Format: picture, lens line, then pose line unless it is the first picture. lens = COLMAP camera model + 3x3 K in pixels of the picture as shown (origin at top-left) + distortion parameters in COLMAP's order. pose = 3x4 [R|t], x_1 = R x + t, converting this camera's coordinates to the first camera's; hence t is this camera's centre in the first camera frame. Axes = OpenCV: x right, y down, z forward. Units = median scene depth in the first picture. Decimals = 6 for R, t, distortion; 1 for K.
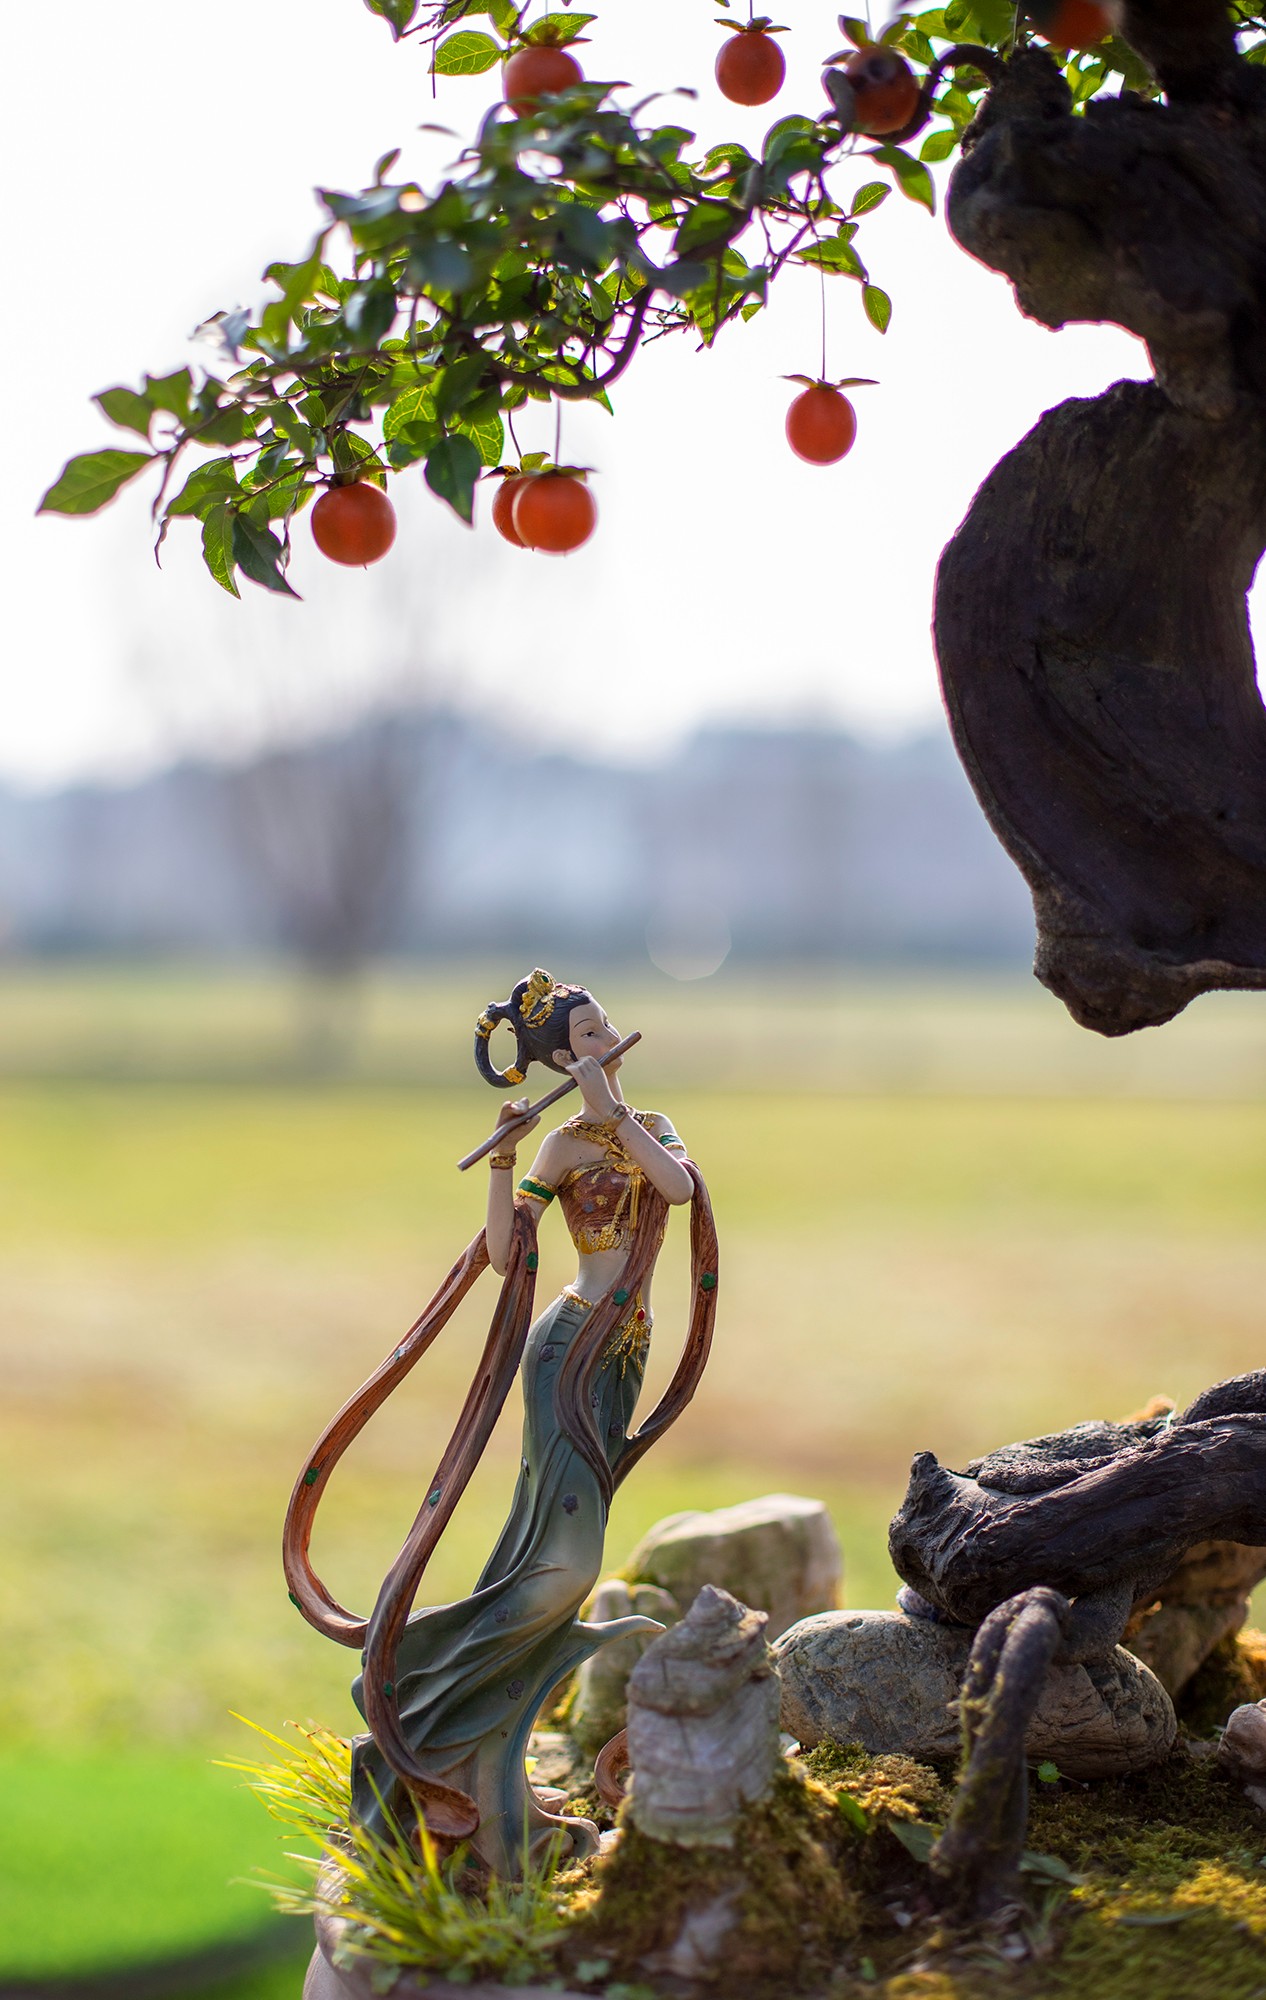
lens RADIAL K [[2939.9, 0, 634.5], [0, 2939.9, 1003.6], [0, 0, 1]] dist [-0.101932, 0.000000]
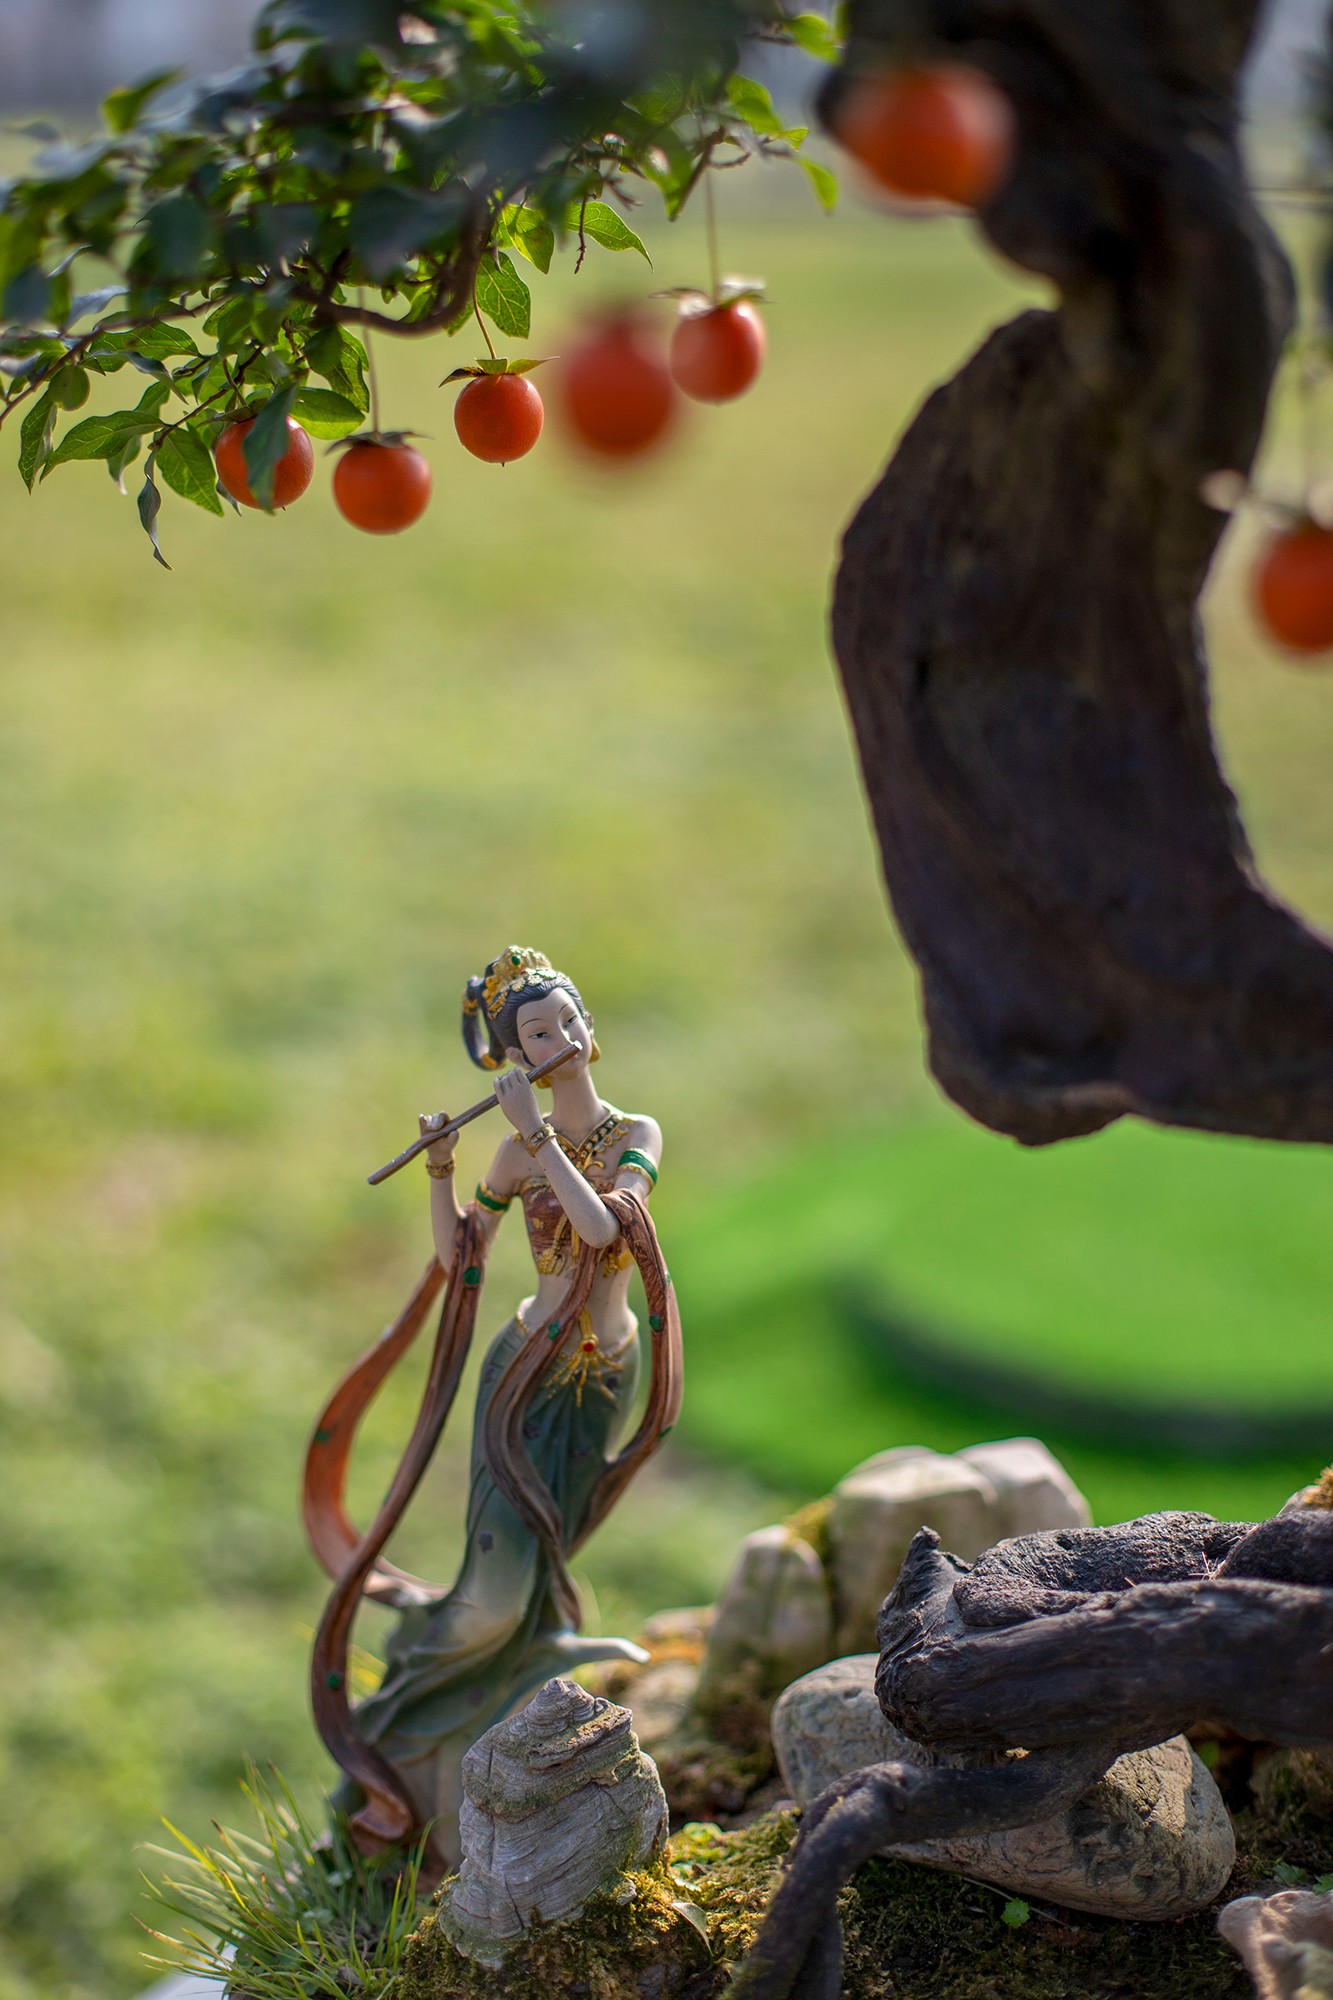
lens RADIAL K [[2996.7, 0, 665.6], [0, 2996.7, 997.5], [0, 0, 1]] dist [-0.124212, 0.000000]
pose [[0.859538, 0.115342, -0.497887, 0.468755], [0.014509, 0.968301, 0.249366, -0.226587], [0.510867, -0.221563, 0.830617, 0.278931]]
